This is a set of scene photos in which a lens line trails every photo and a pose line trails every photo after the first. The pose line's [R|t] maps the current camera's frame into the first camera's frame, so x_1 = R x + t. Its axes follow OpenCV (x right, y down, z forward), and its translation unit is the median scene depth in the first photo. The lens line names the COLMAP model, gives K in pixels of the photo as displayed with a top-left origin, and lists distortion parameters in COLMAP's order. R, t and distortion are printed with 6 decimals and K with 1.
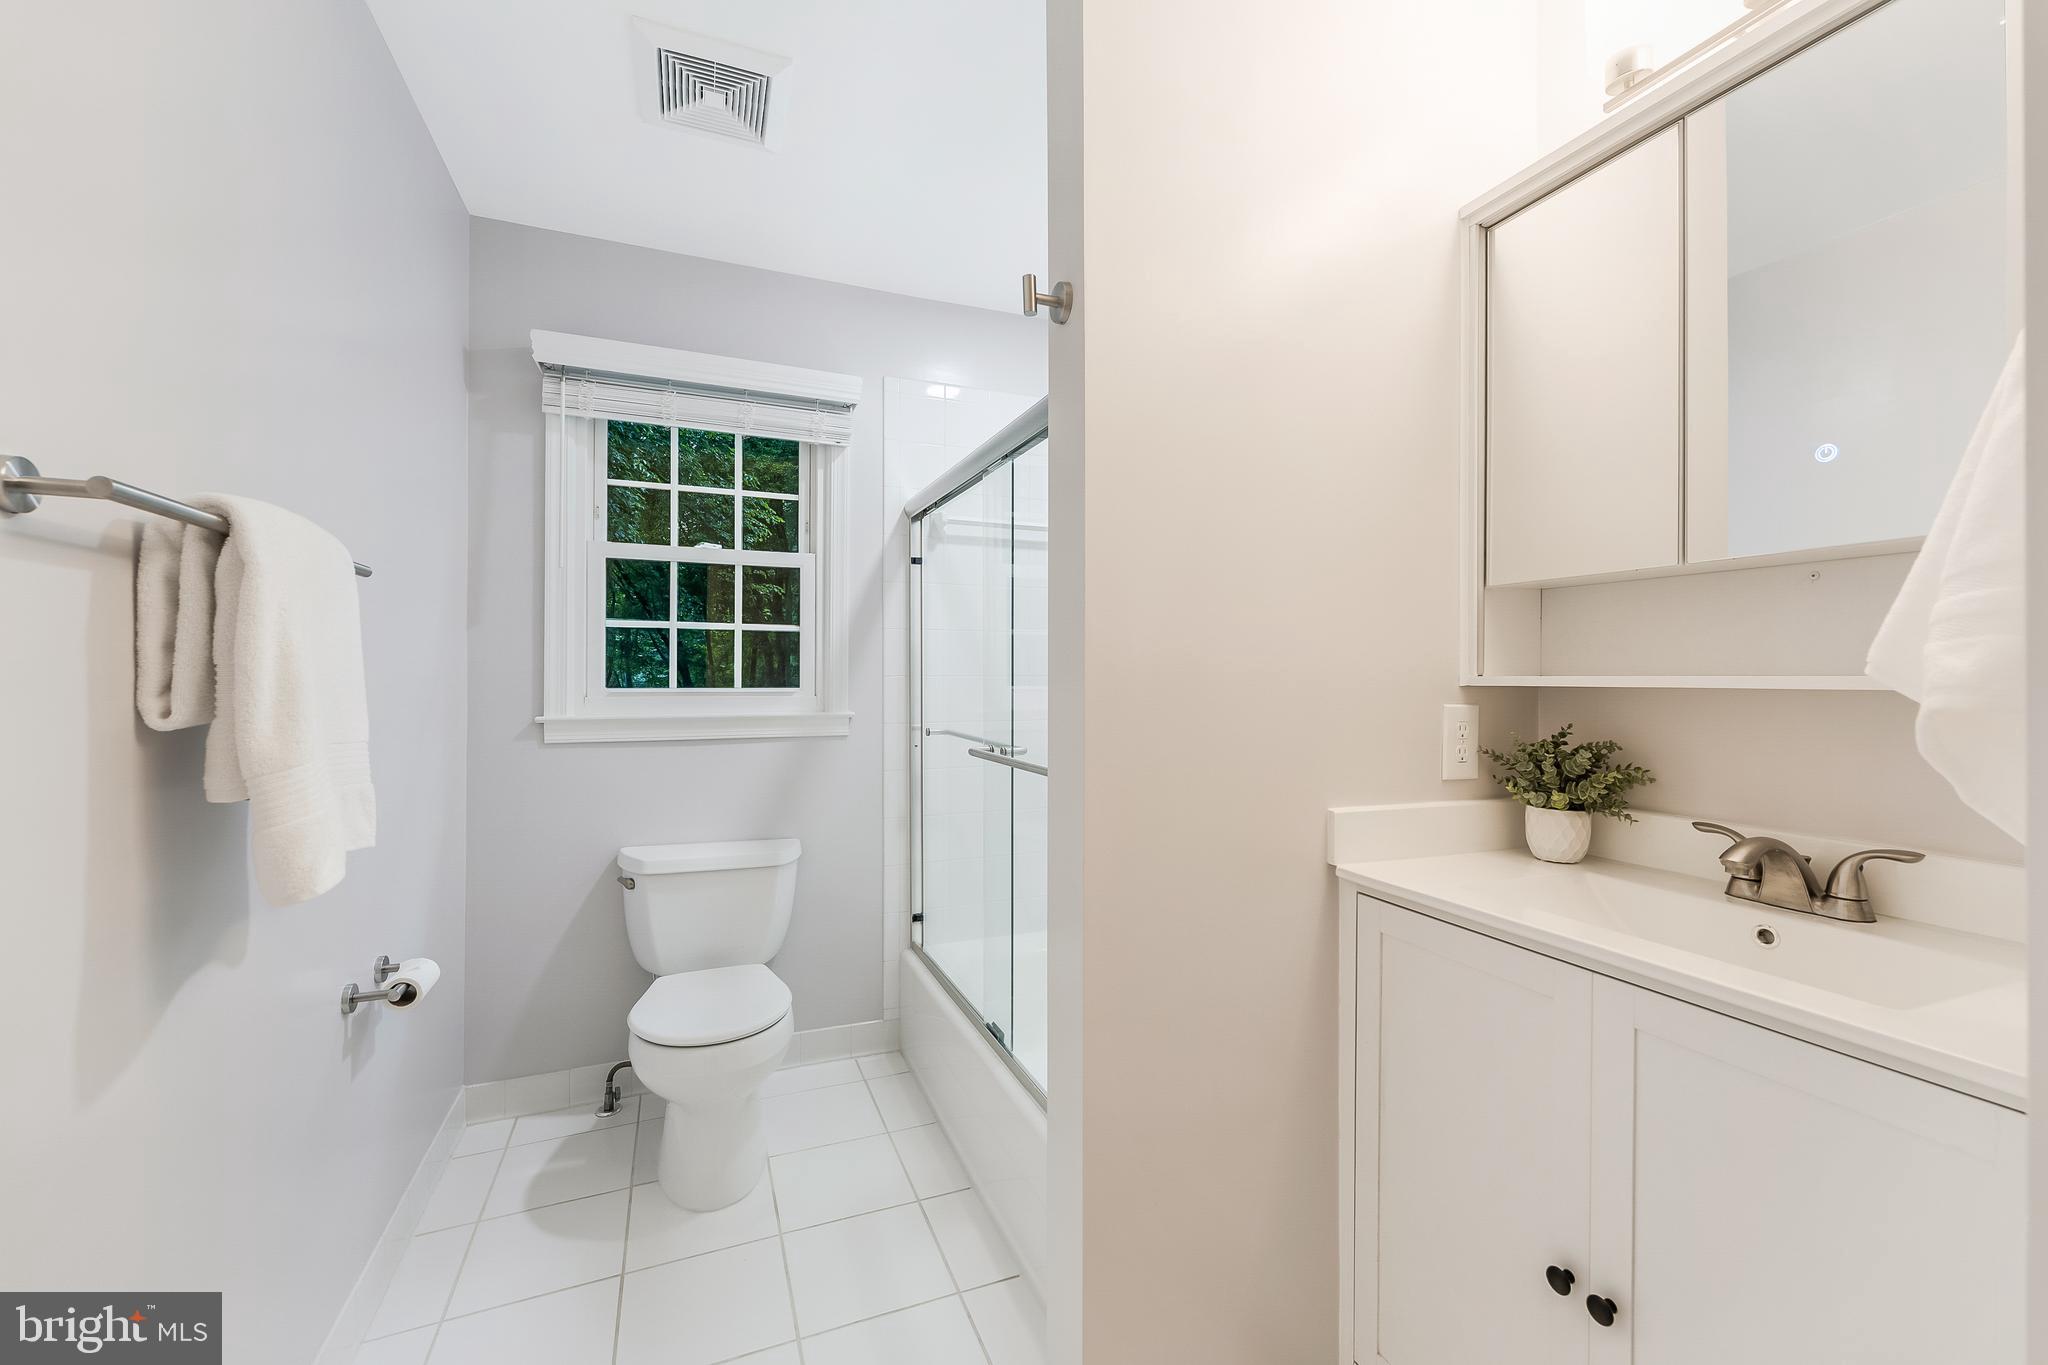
lens RADIAL K [[835.0, 0, 1029.4], [0, 835.0, 672.1], [0, 0, 1]] dist [-0.000237, -0.000235]
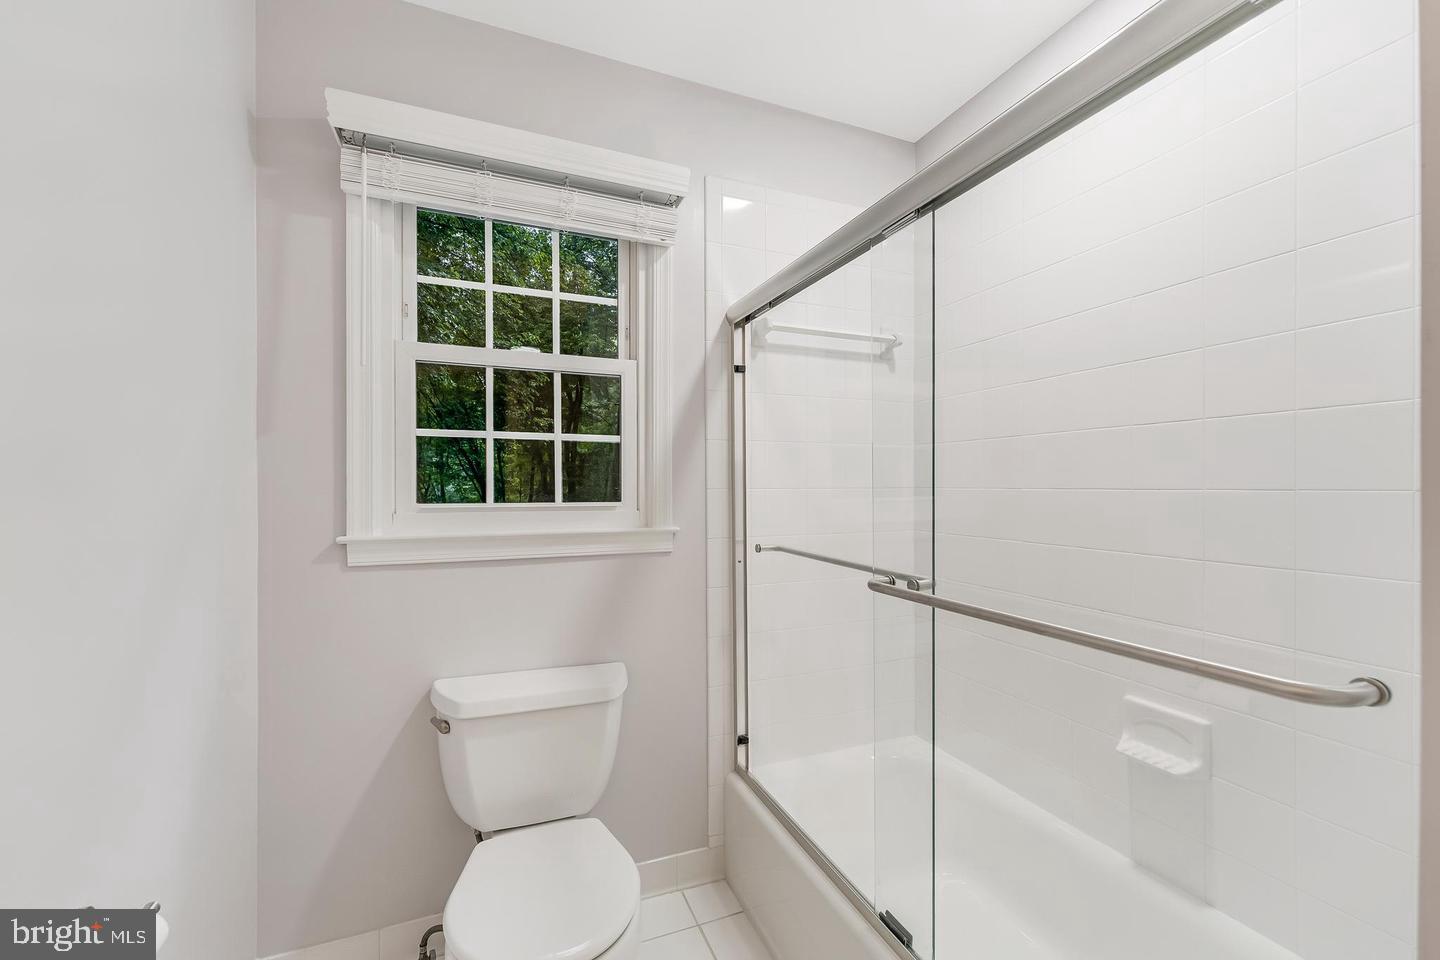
lens RADIAL K [[587.4, 0, 718.5], [0, 587.4, 489.2], [0, 0, 1]] dist [0.000062, -0.000042]
pose [[0.999981, -0.002645, -0.005590, -0.164956], [0.002697, 0.999953, 0.009340, -0.001618], [0.005565, -0.009355, 0.999941, 0.341849]]
